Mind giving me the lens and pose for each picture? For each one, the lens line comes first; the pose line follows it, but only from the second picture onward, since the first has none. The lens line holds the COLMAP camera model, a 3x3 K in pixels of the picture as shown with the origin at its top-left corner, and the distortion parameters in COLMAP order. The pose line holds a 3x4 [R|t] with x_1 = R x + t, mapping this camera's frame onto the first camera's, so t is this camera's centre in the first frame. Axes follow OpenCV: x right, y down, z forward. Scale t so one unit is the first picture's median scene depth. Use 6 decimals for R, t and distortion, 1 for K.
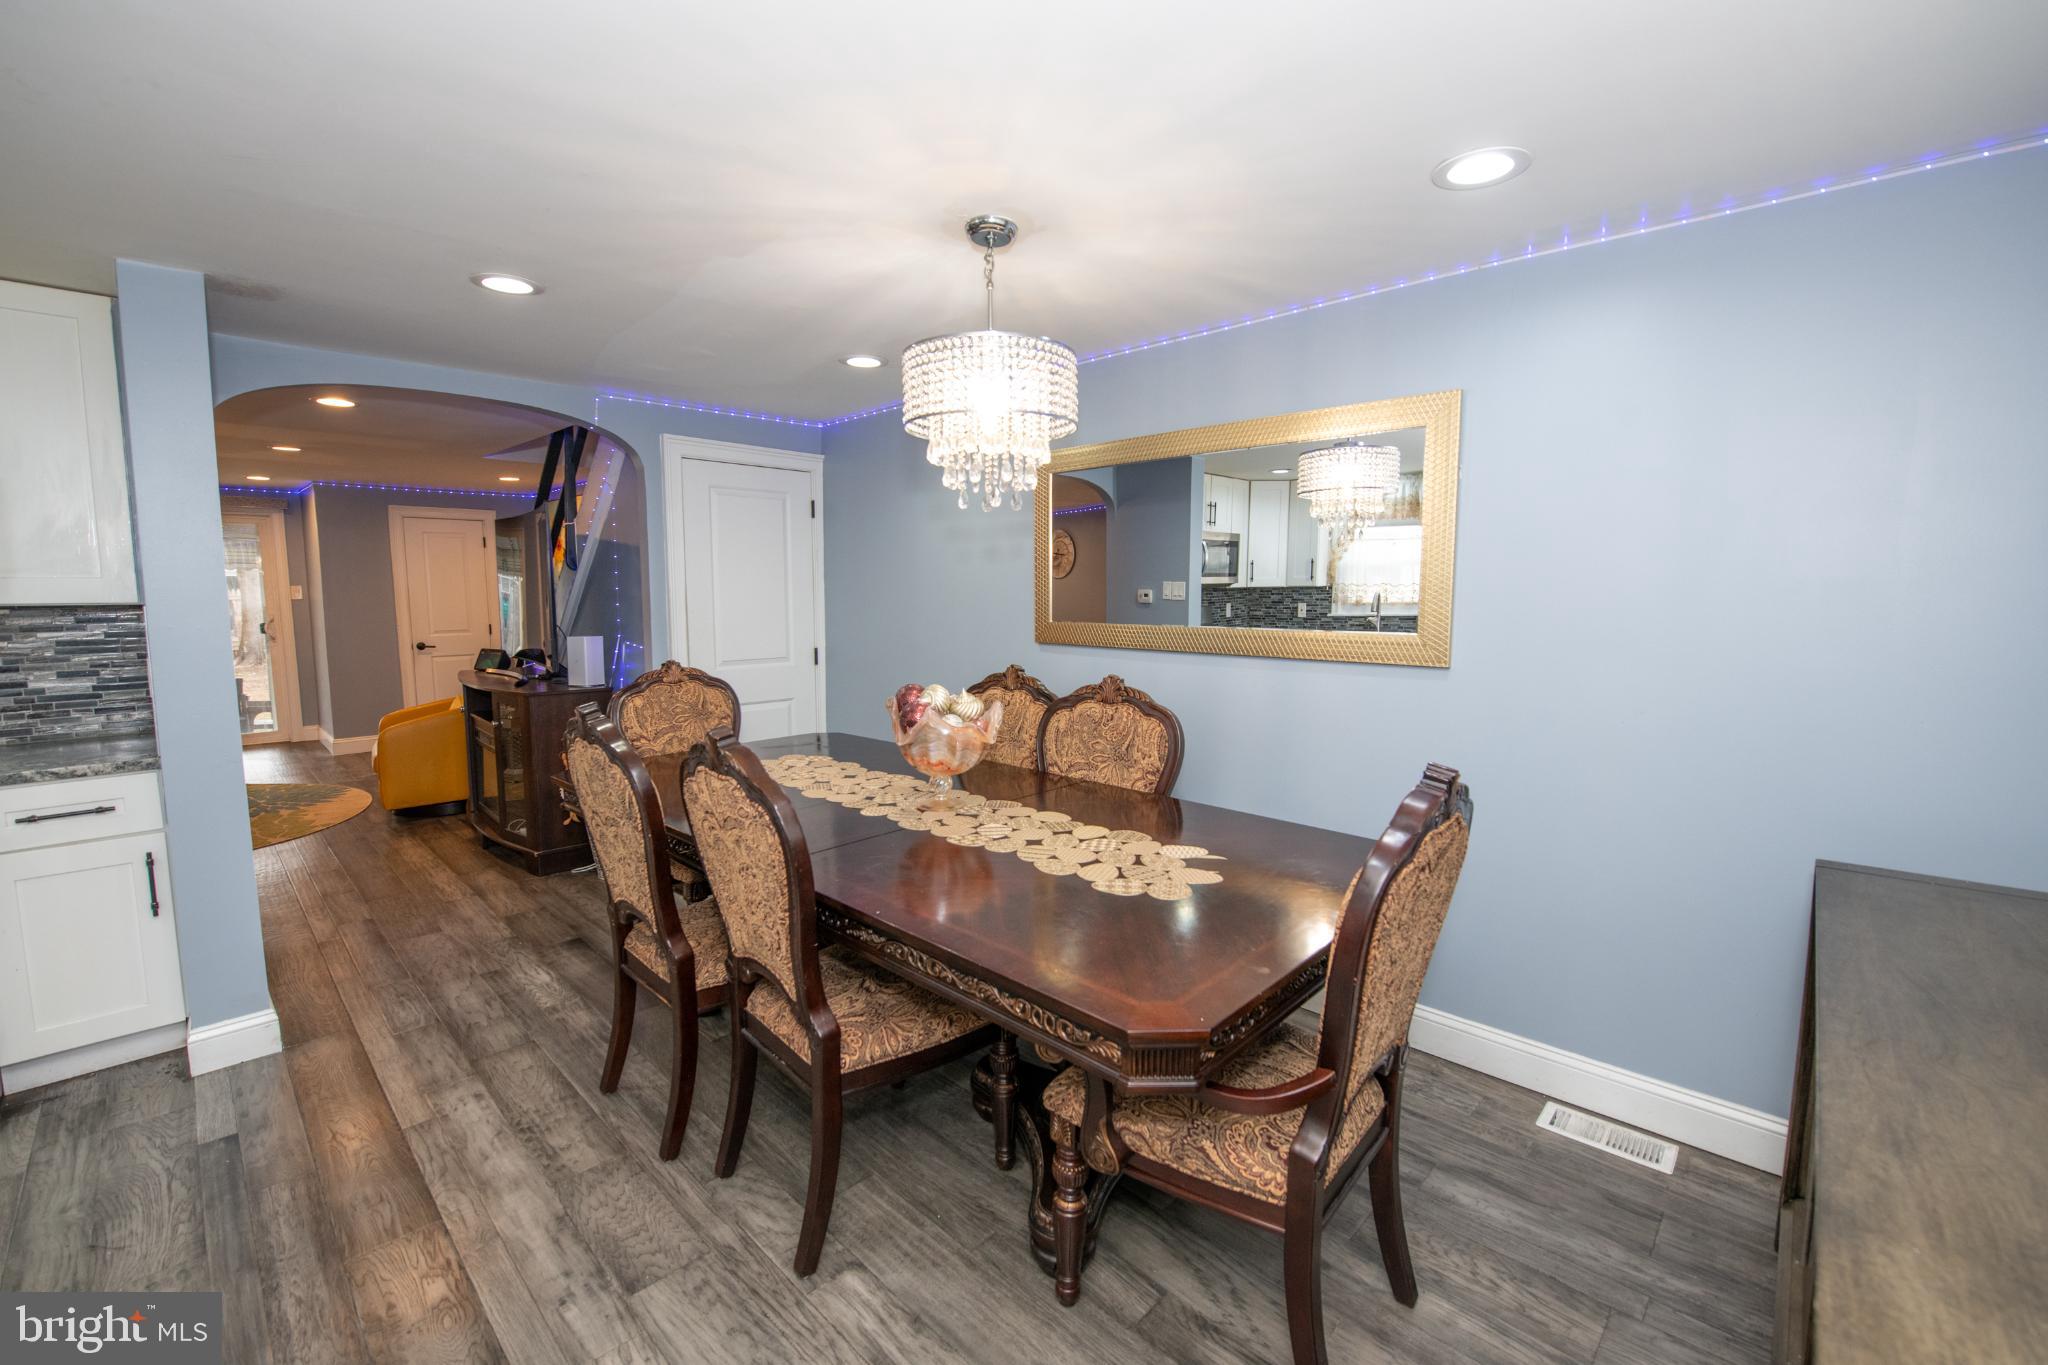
lens RADIAL K [[859.4, 0, 1032.9], [0, 859.4, 671.6], [0, 0, 1]] dist [-0.013569, -0.003041]
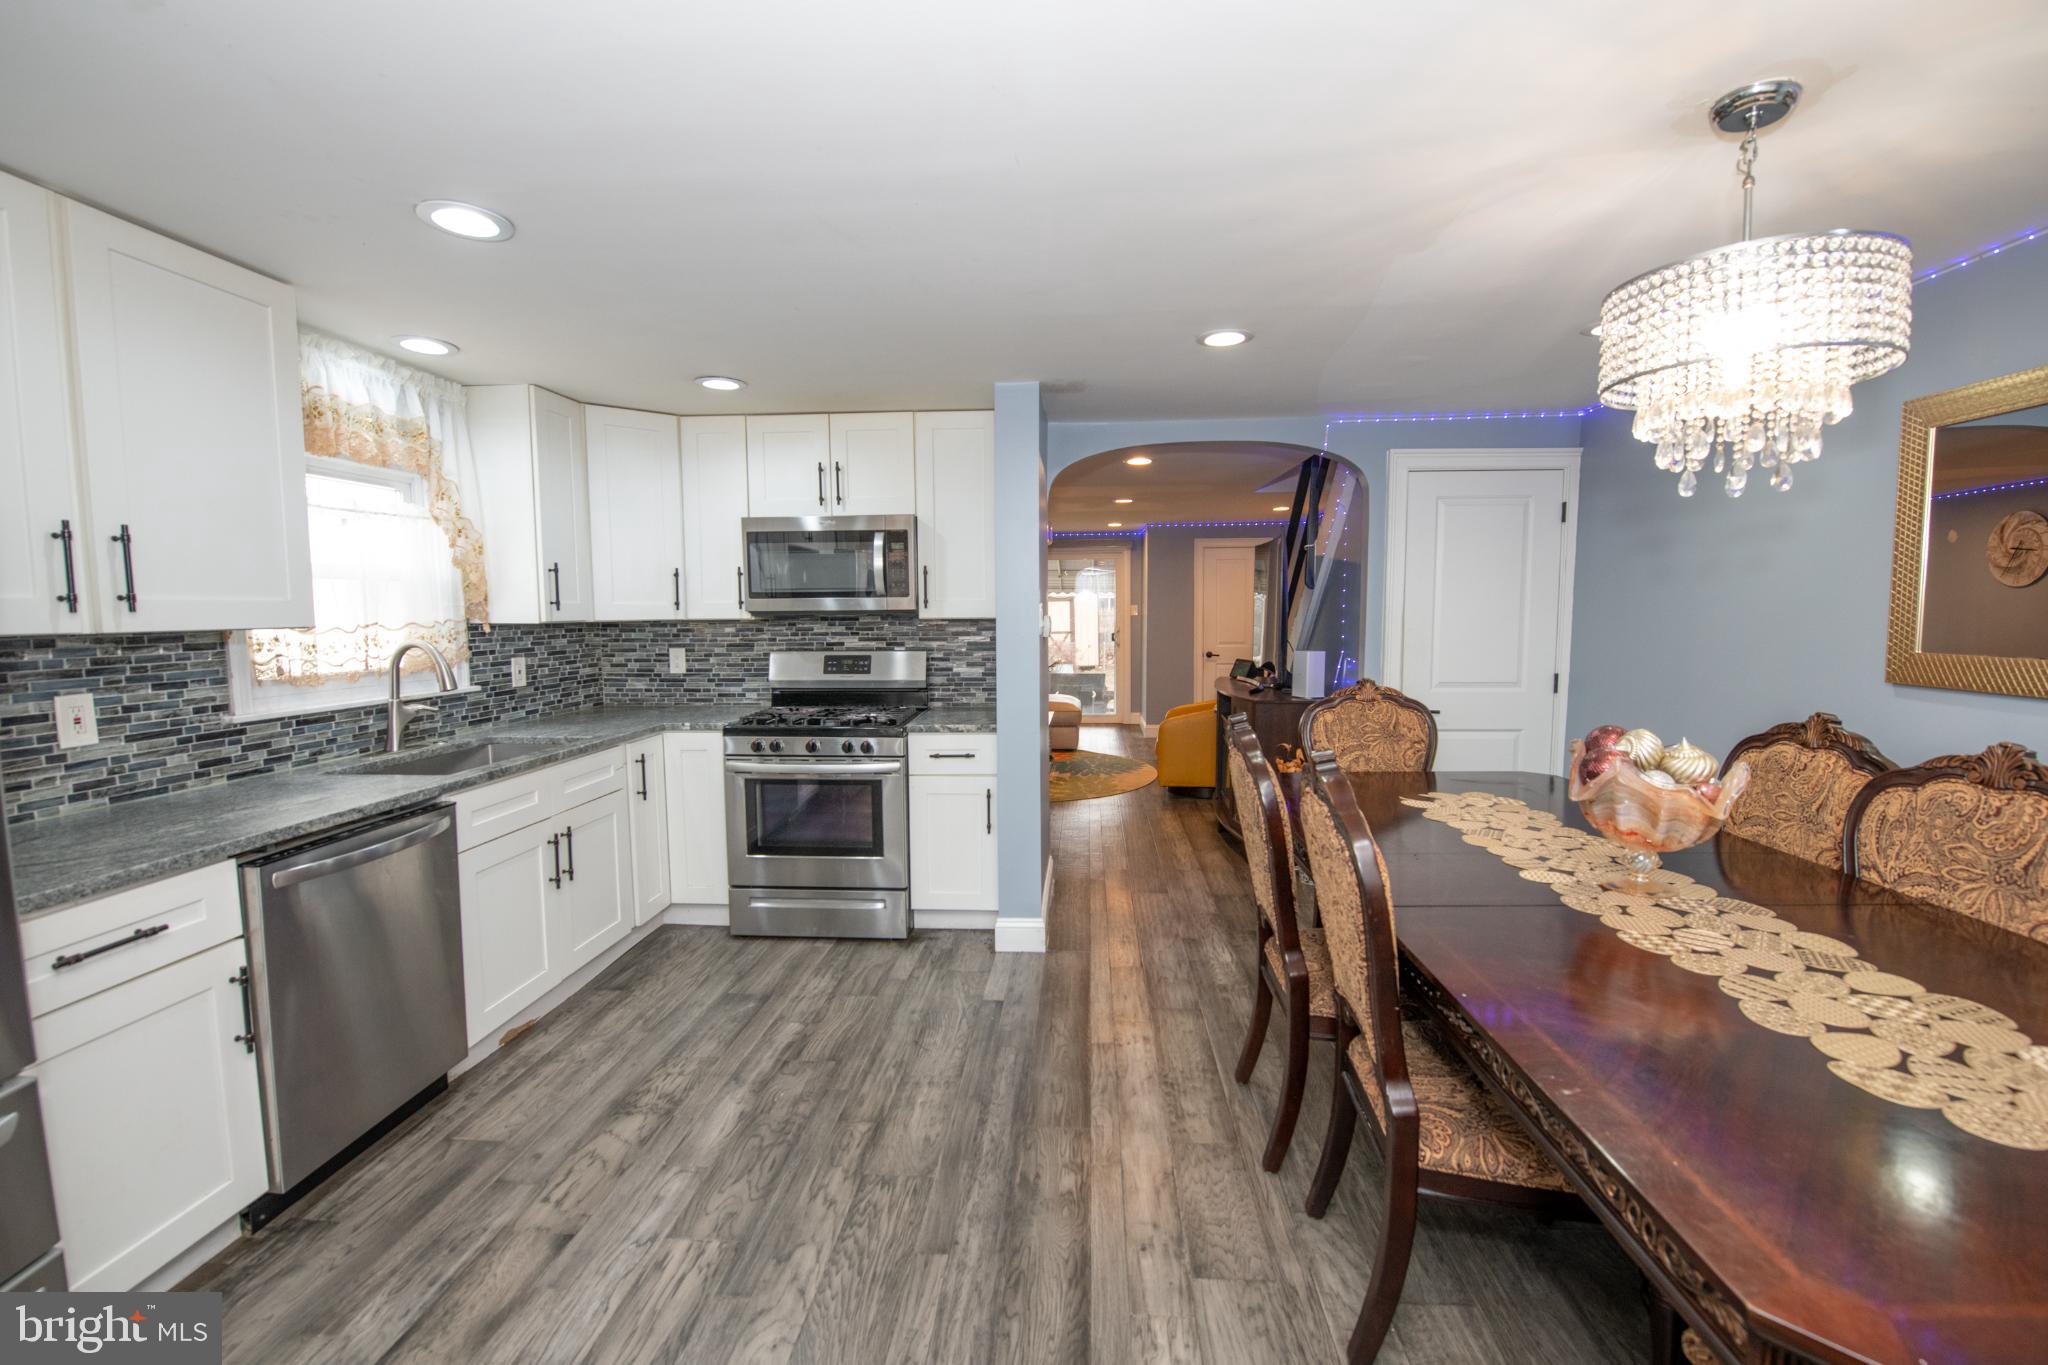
lens RADIAL K [[854.7, 0, 1024.3], [0, 854.7, 672.7], [0, 0, 1]] dist [-0.015881, -0.002196]
pose [[0.641277, 0.052210, -0.765531, 0.111174], [-0.065826, 0.997748, 0.012906, -0.008933], [0.764481, 0.042116, 0.643269, 0.094865]]
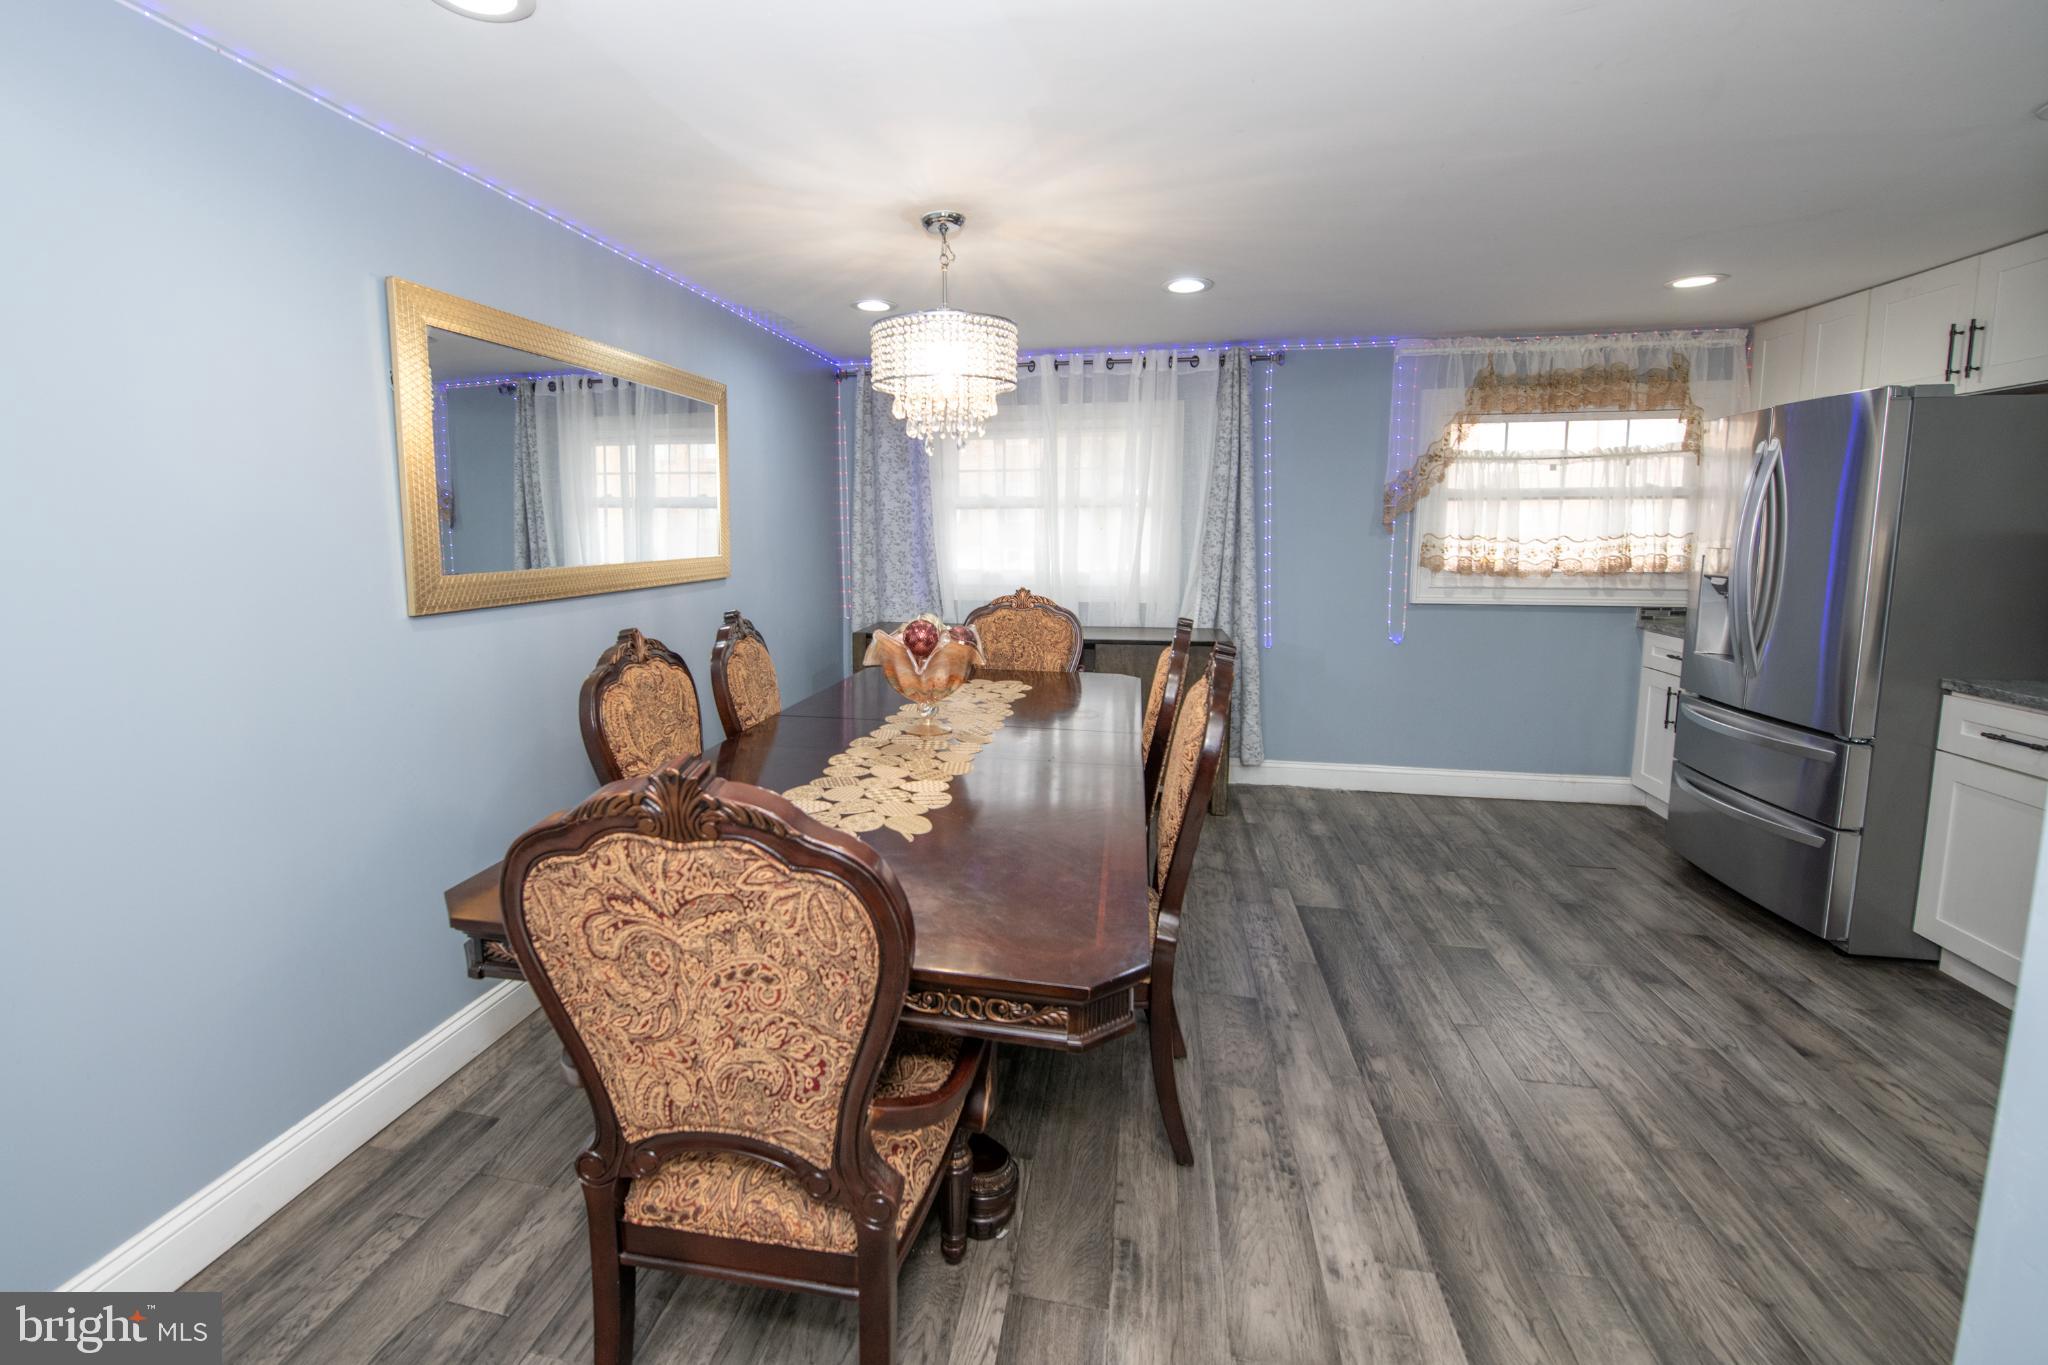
lens RADIAL K [[847.0, 0, 954.1], [0, 847.0, 620.6], [0, 0, 1]] dist [-0.022915, -0.000586]
pose [[-0.512236, -0.093311, 0.853761, -1.005694], [0.087033, 0.983323, 0.159689, -0.140450], [-0.854423, 0.156104, -0.495572, 1.493932]]
